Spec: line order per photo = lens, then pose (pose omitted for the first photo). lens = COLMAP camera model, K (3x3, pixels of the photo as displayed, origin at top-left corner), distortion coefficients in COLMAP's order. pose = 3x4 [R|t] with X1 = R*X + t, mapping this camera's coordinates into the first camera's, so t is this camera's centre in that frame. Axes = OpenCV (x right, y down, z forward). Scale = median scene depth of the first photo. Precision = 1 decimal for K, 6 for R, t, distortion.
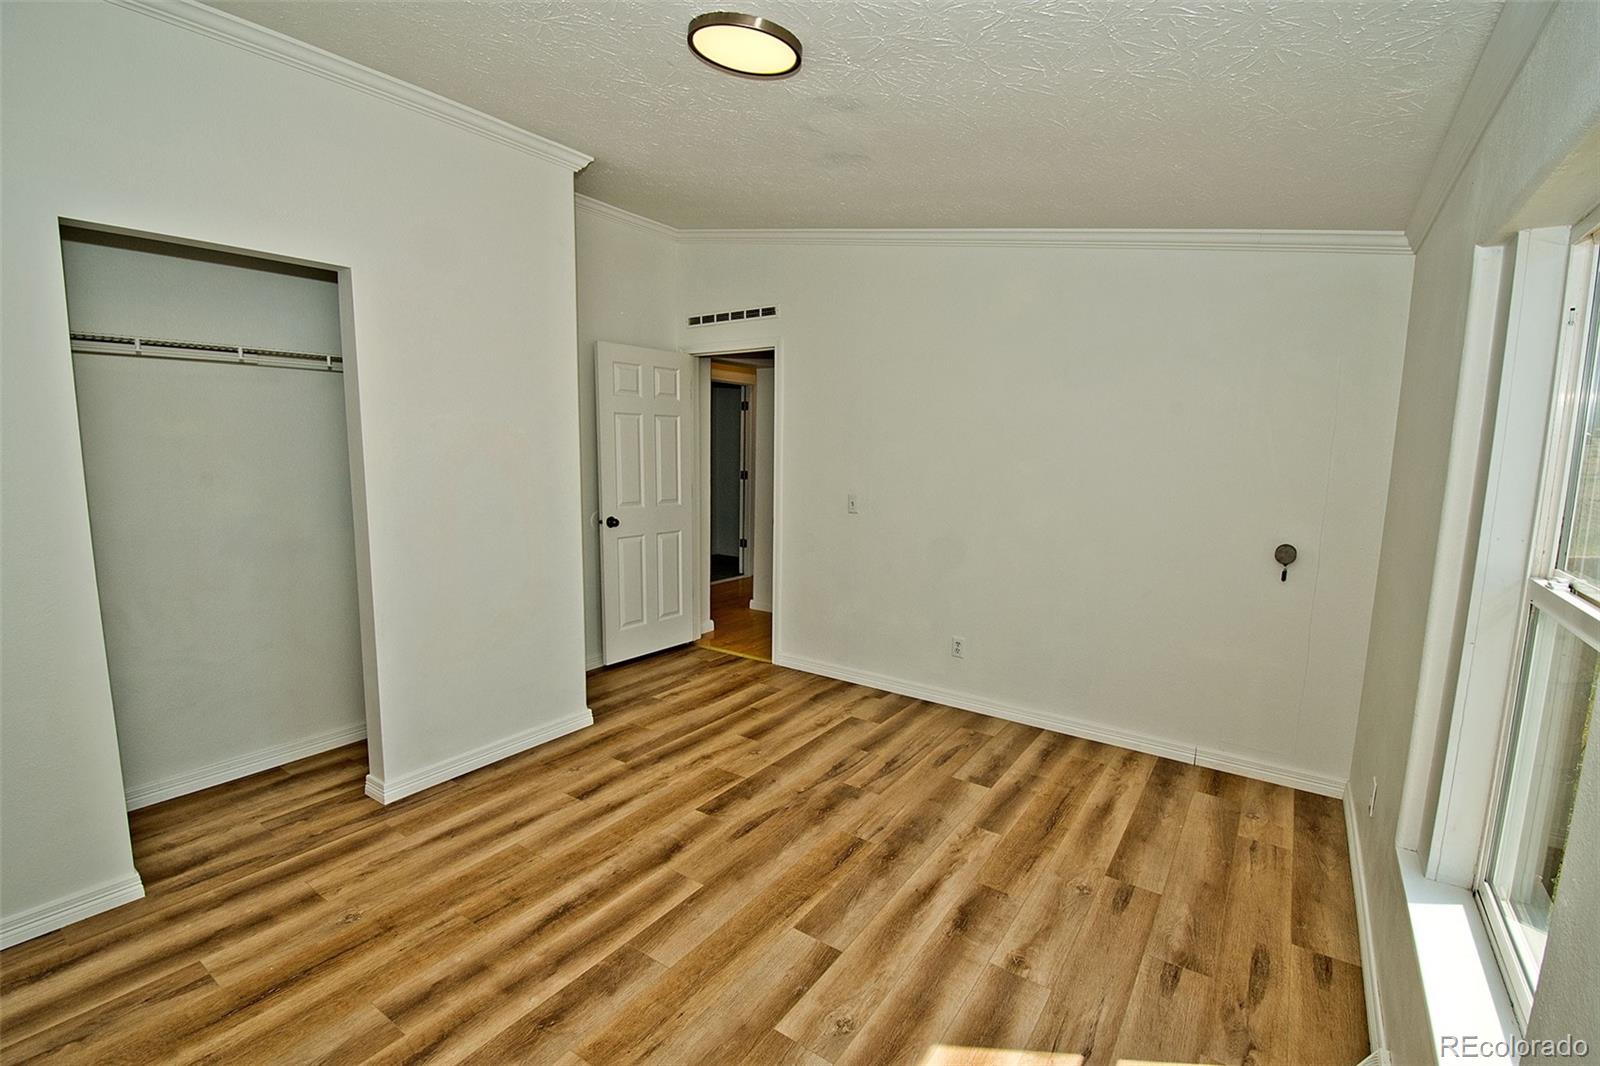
lens RADIAL K [[695.1, 0, 801.0], [0, 695.1, 556.8], [0, 0, 1]] dist [0.018981, -0.025386]
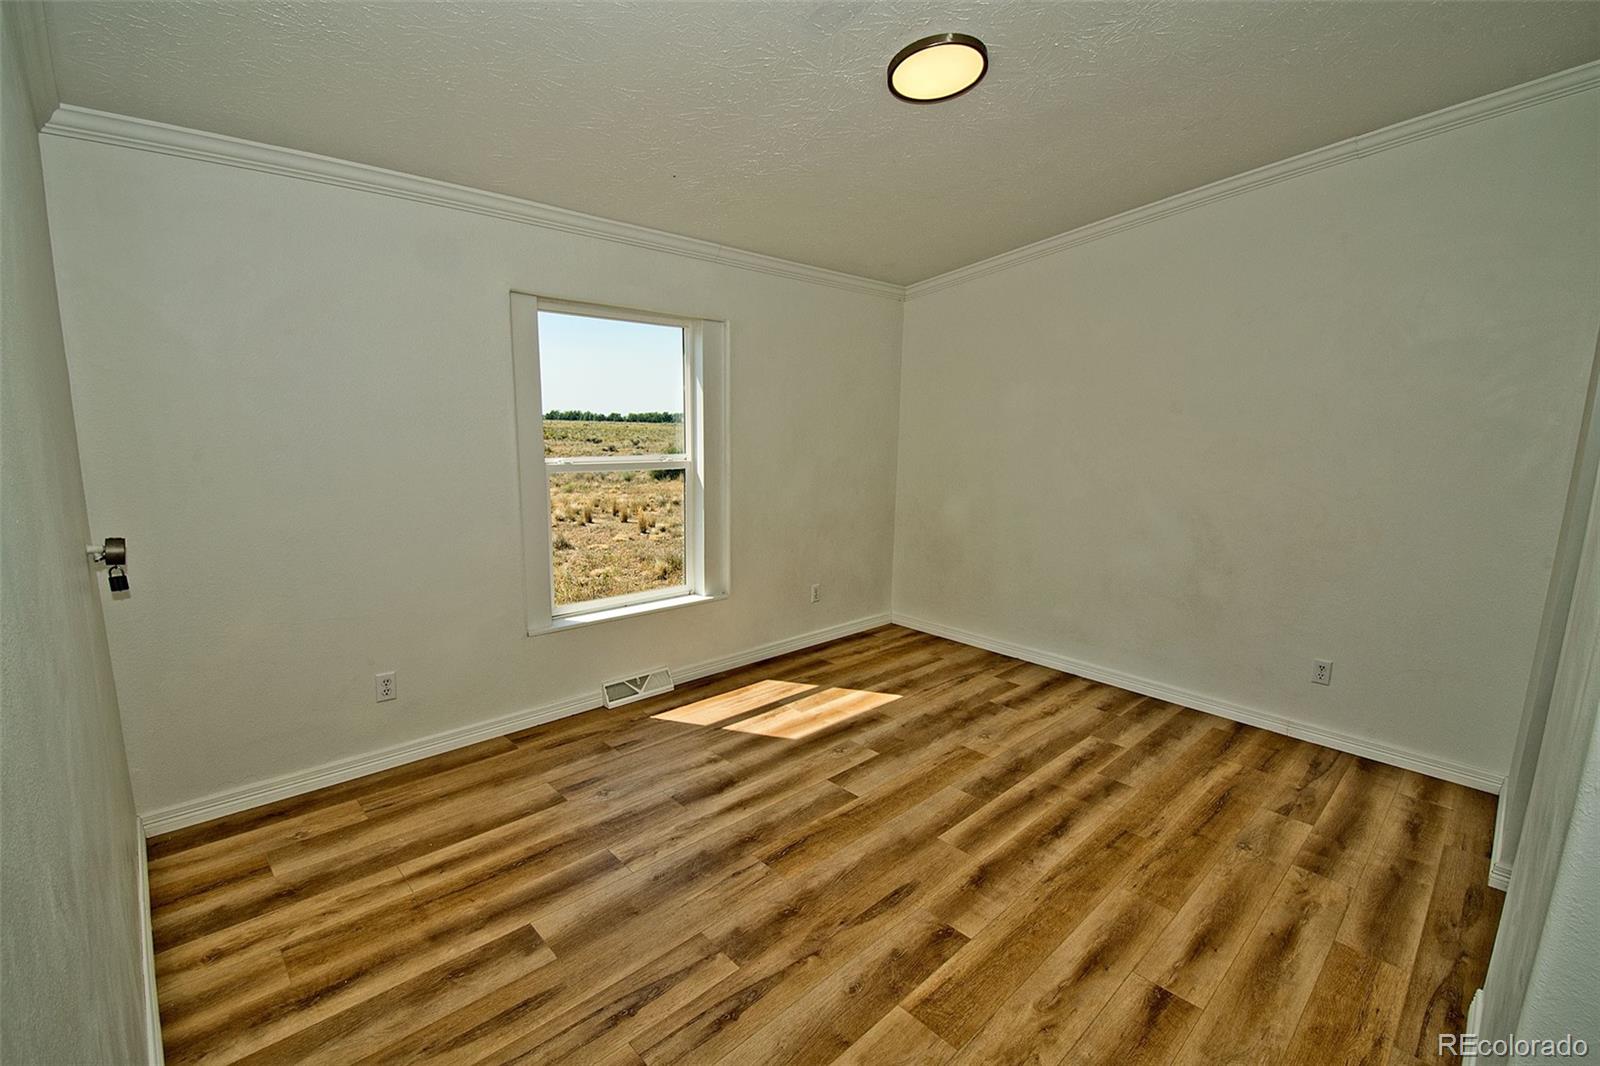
lens RADIAL K [[703.1, 0, 808.6], [0, 703.1, 544.2], [0, 0, 1]] dist [0.019876, -0.026553]
pose [[-0.981266, -0.070046, 0.179476, -0.102211], [-0.005844, 0.941960, 0.335673, -0.287097], [-0.192571, 0.328336, -0.924723, 1.764388]]
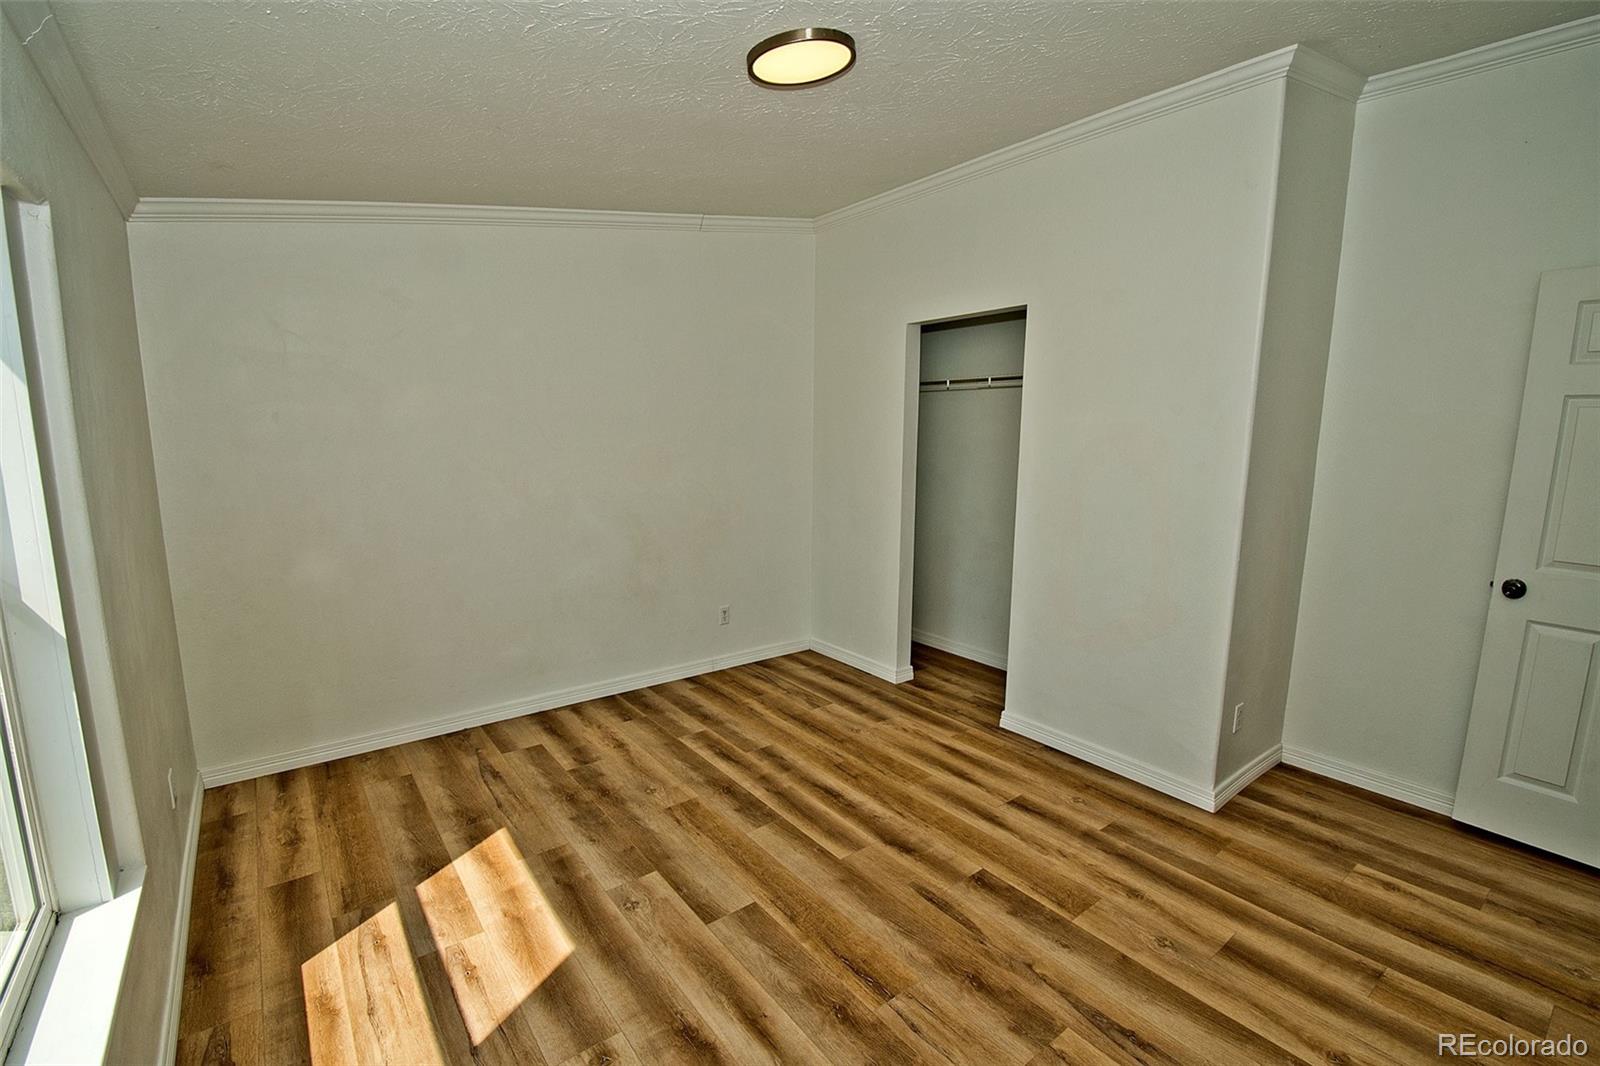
lens RADIAL K [[703.1, 0, 808.6], [0, 703.1, 544.2], [0, 0, 1]] dist [0.019876, -0.026553]
pose [[-0.290221, 0.135706, -0.947288, 0.763461], [-0.169387, 0.966978, 0.190422, -0.169468], [0.941849, 0.215723, -0.257651, 1.056445]]
